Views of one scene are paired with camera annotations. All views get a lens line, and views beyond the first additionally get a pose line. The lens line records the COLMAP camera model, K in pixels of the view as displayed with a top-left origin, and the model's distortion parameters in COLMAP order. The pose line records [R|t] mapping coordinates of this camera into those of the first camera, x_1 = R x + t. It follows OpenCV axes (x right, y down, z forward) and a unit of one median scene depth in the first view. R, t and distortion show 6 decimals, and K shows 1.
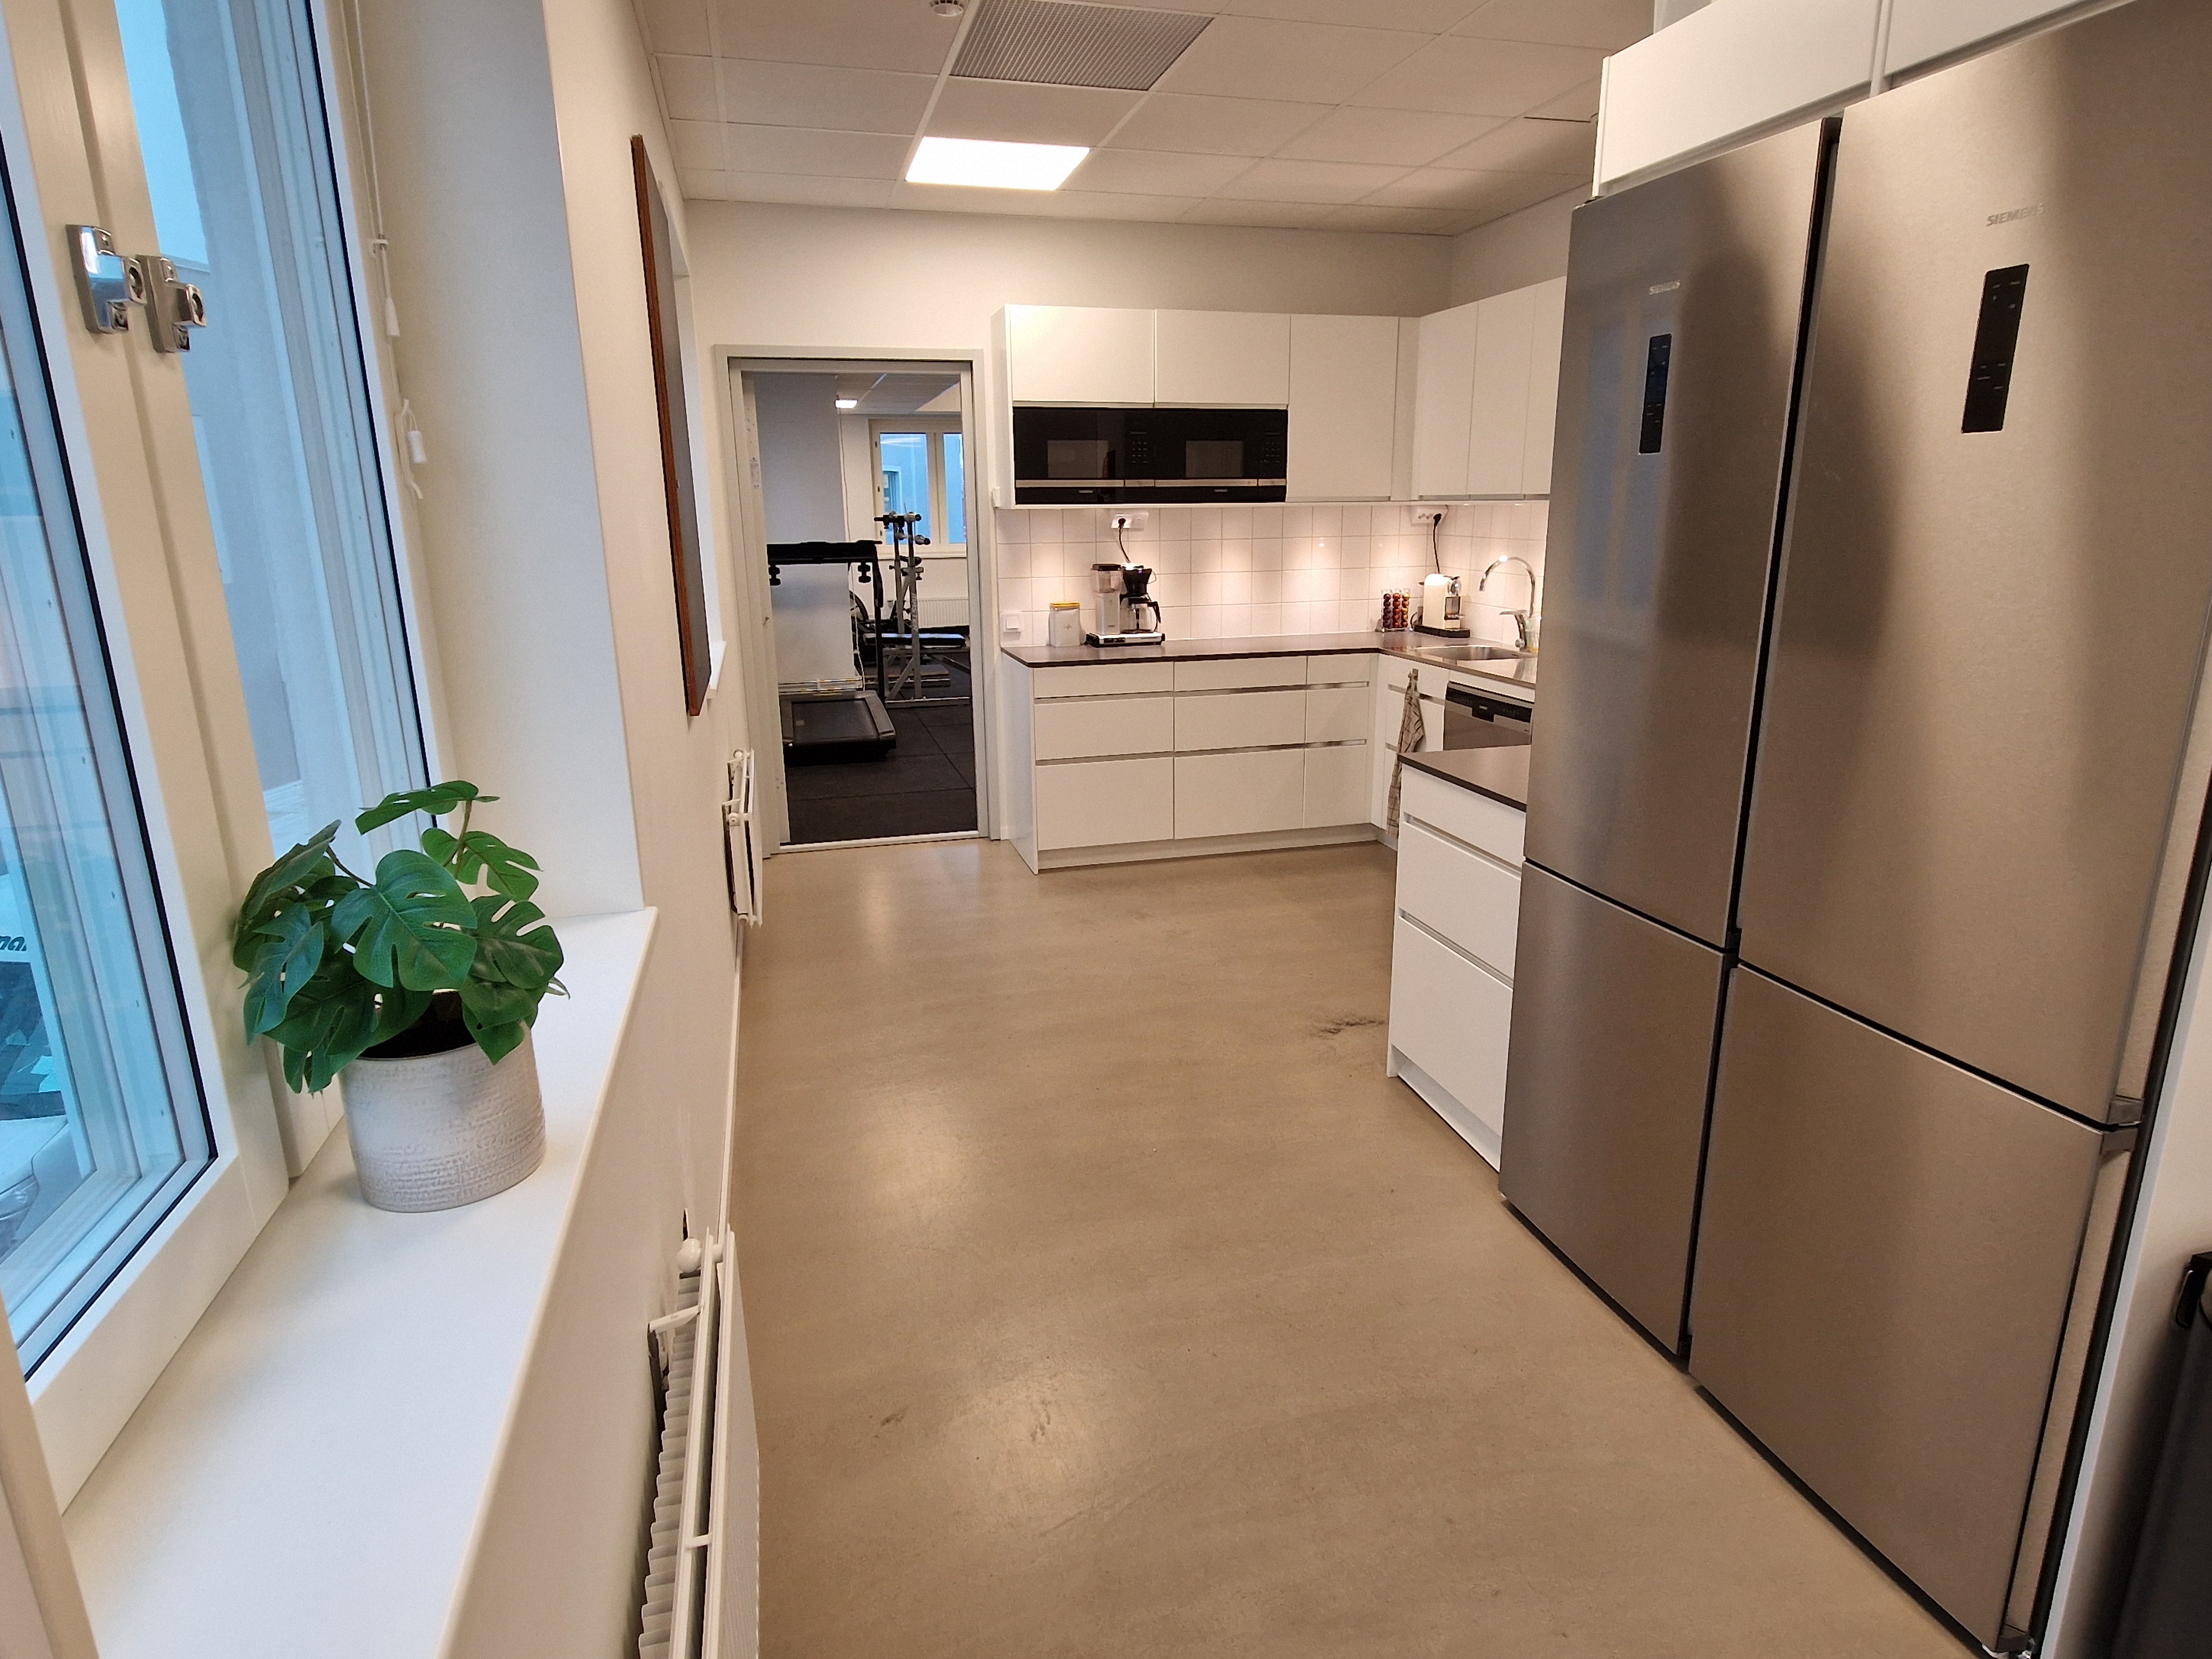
lens RADIAL K [[1242.6, 0, 1112.2], [0, 1242.6, 835.2], [0, 0, 1]] dist [0.004579, -0.000294]
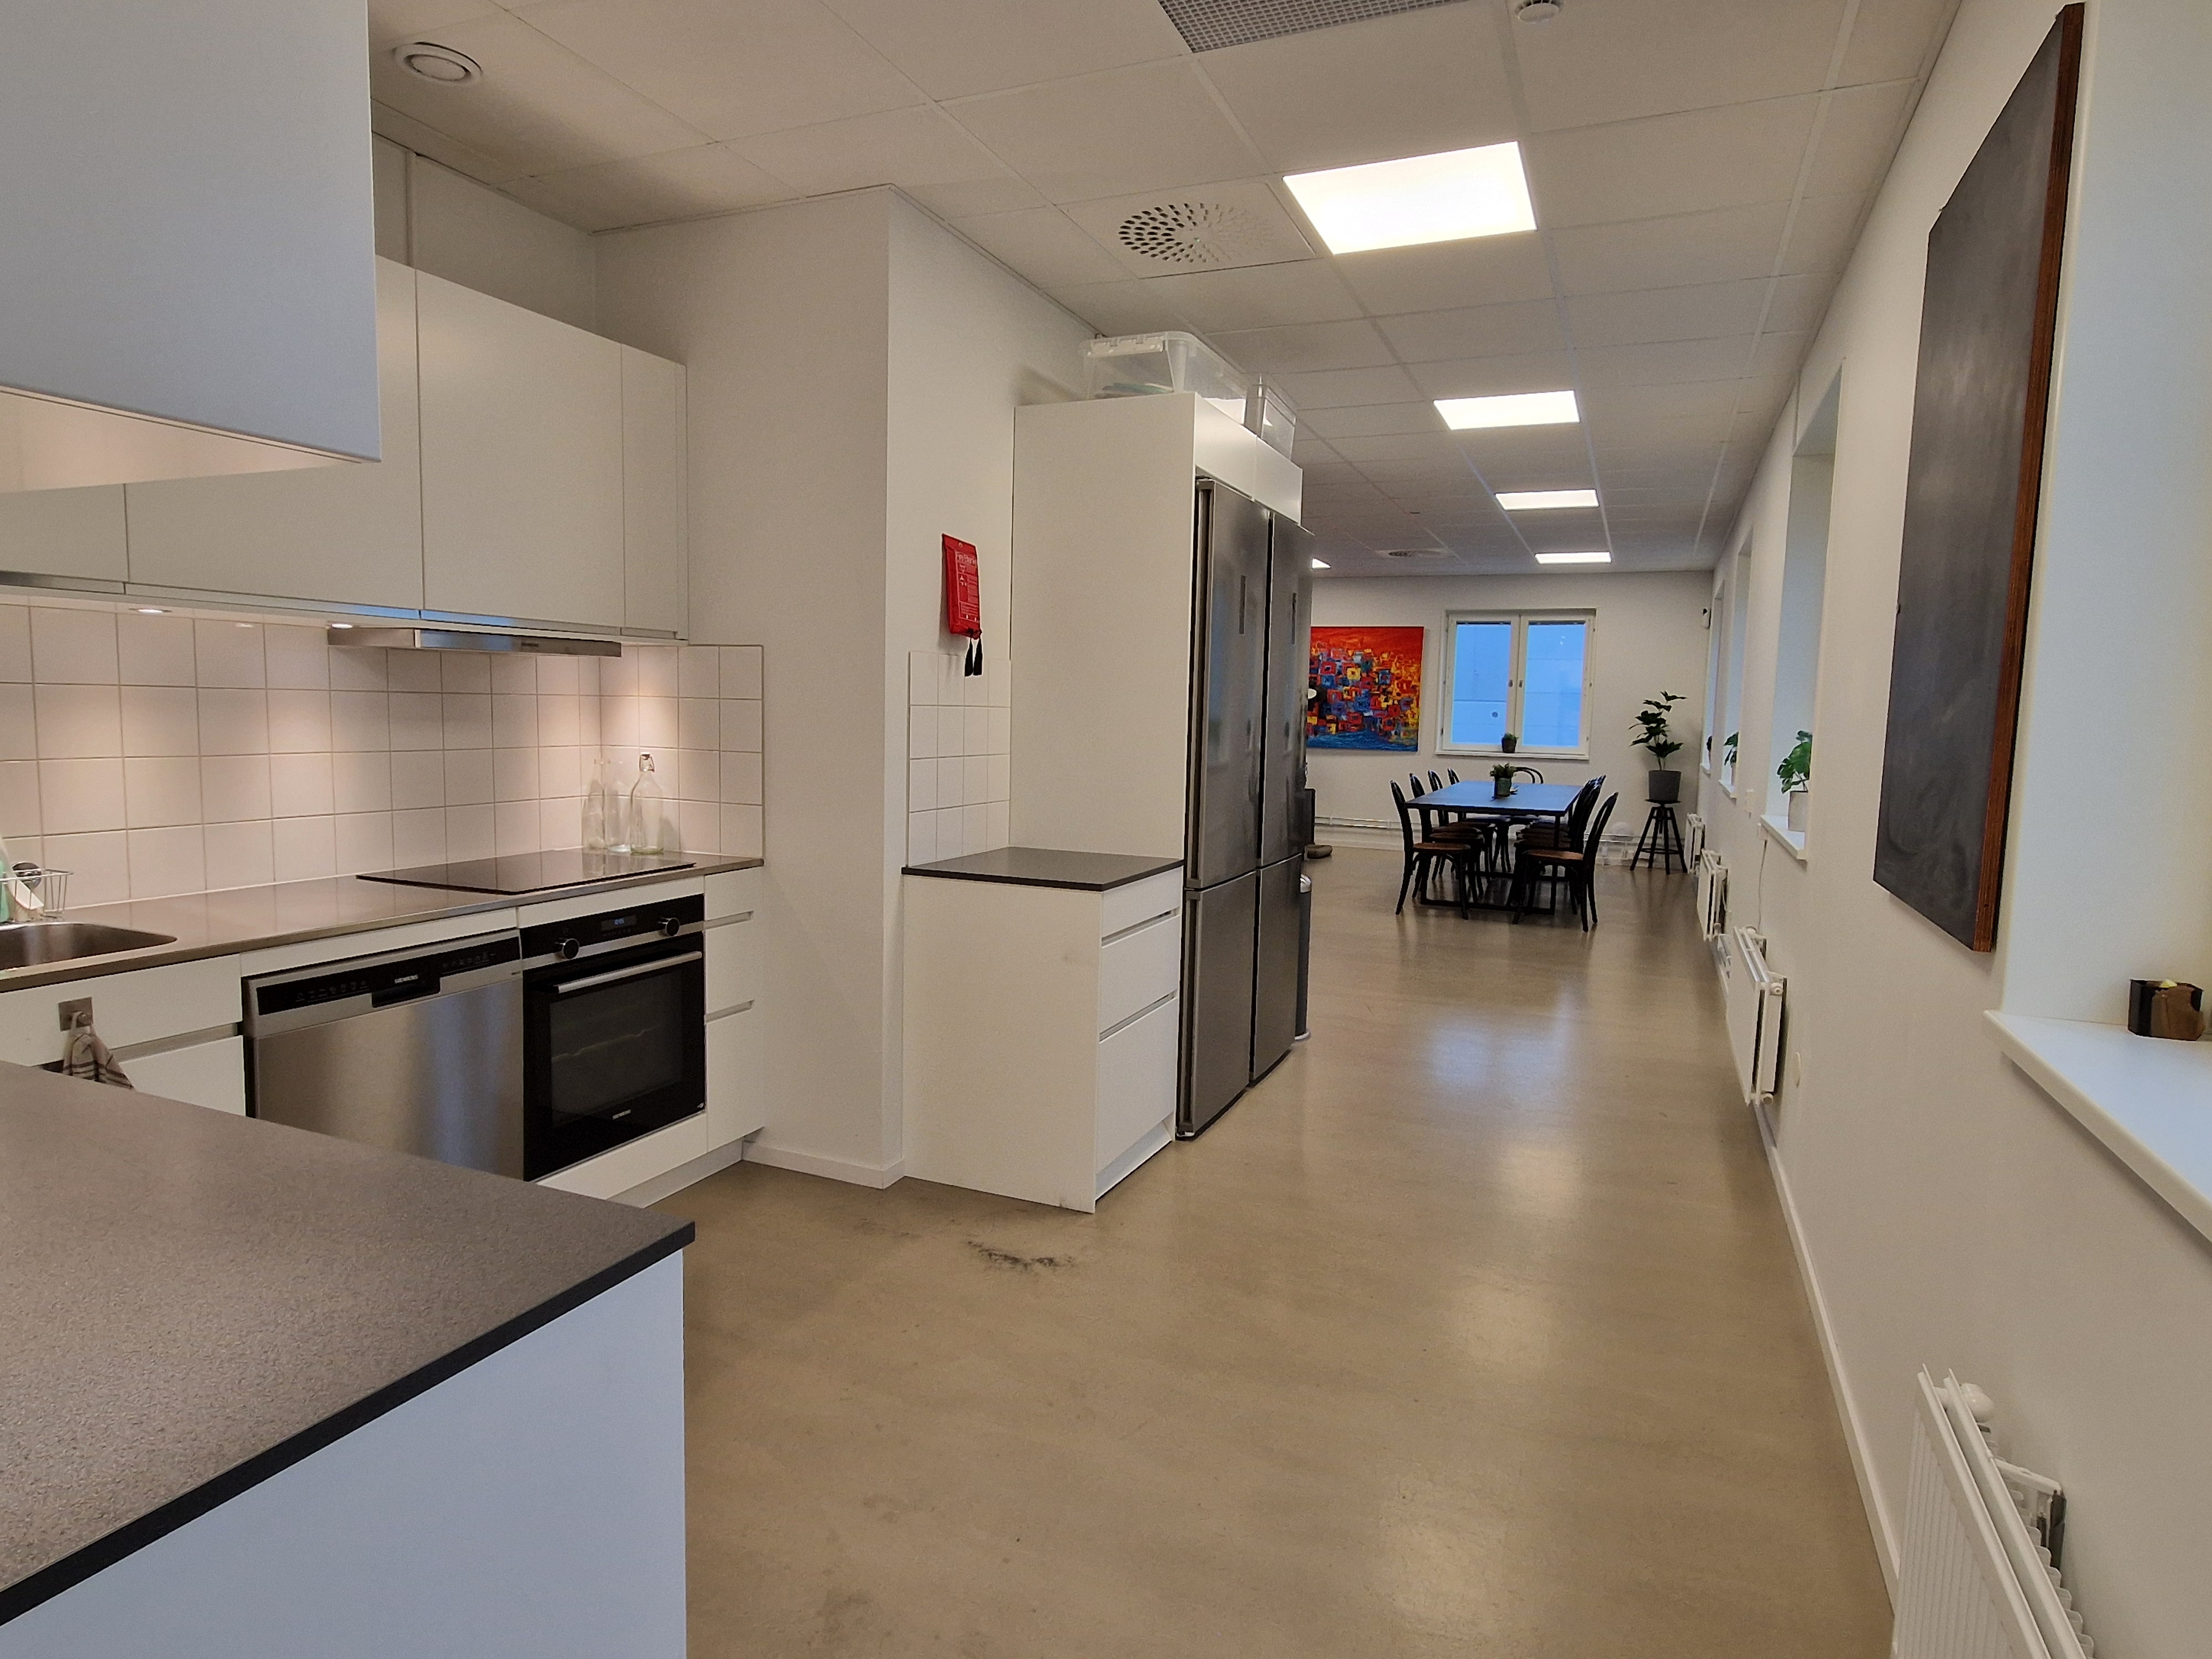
lens RADIAL K [[1242.6, 0, 1112.2], [0, 1242.6, 835.2], [0, 0, 1]] dist [0.004579, -0.000294]
pose [[-0.785781, -0.071882, 0.614314, -0.228208], [0.145910, 0.943647, 0.297053, -0.231823], [-0.601048, 0.323053, -0.731012, 0.992113]]
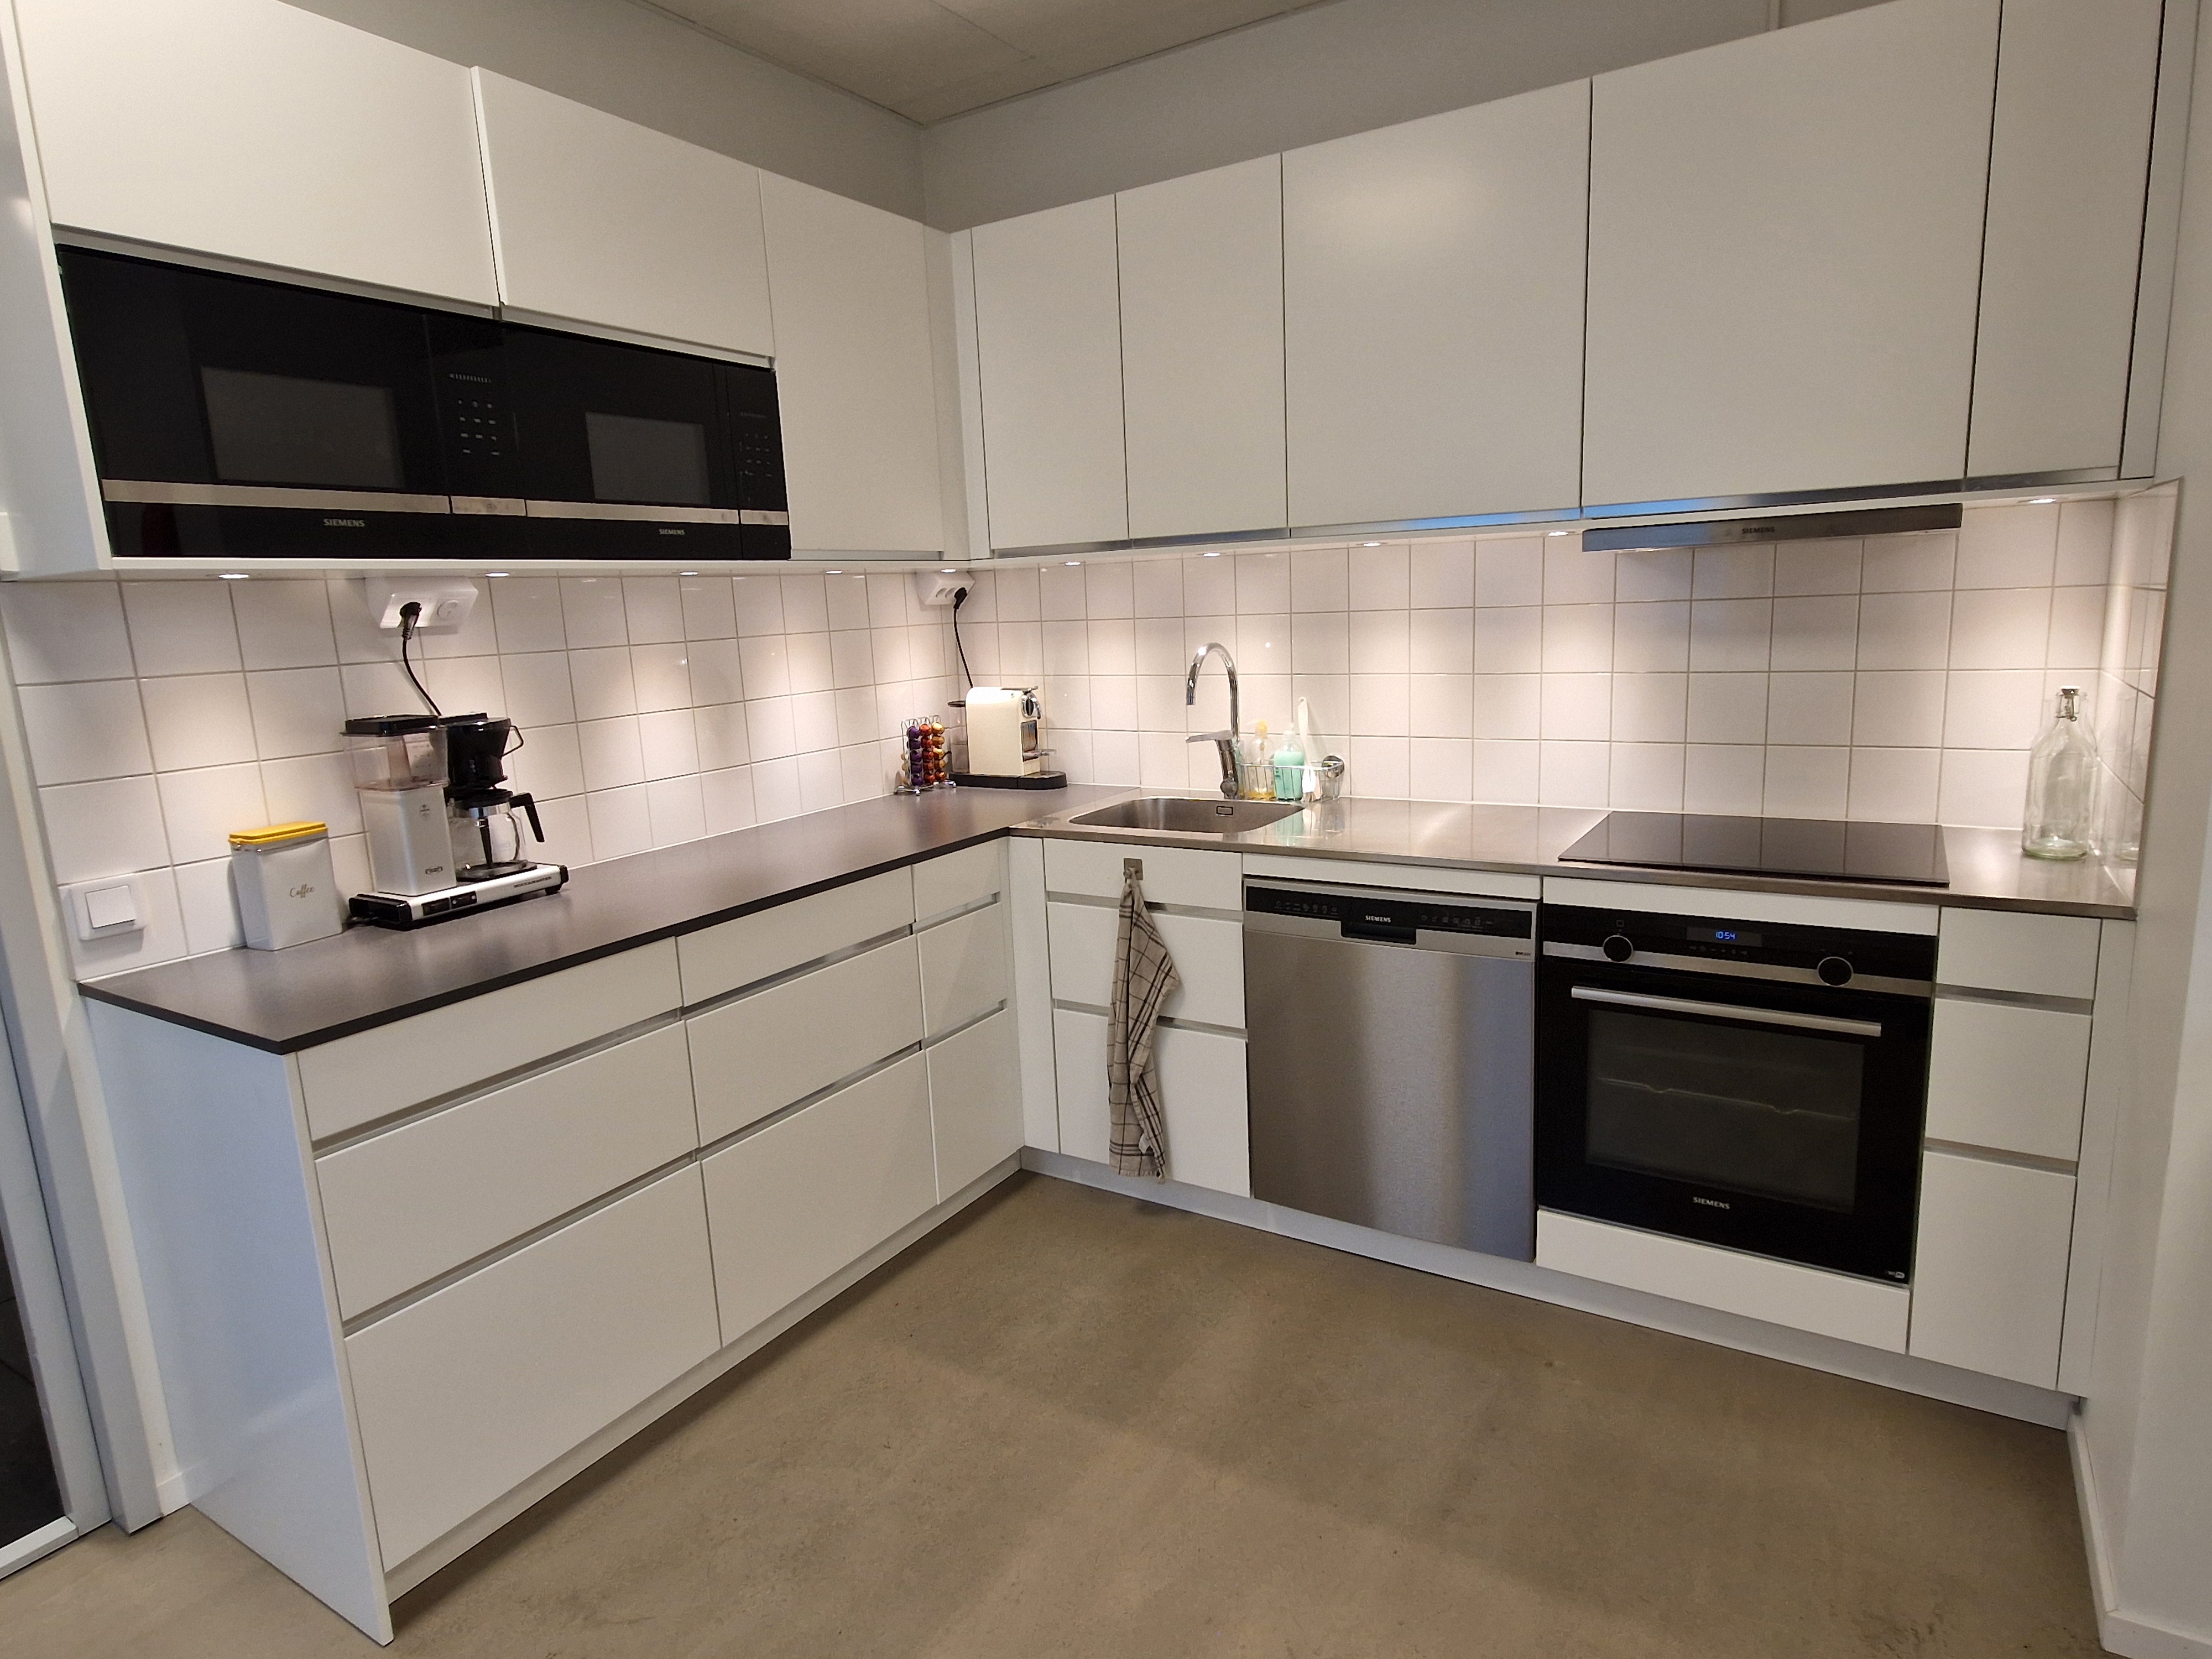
lens RADIAL K [[1243.8, 0, 1106.0], [0, 1243.8, 829.5], [0, 0, 1]] dist [0.002762, -0.000587]
pose [[0.732194, -0.146604, 0.665131, -0.105318], [0.212832, 0.976905, -0.018967, -0.127897], [-0.646989, 0.155449, 0.746486, 0.565444]]
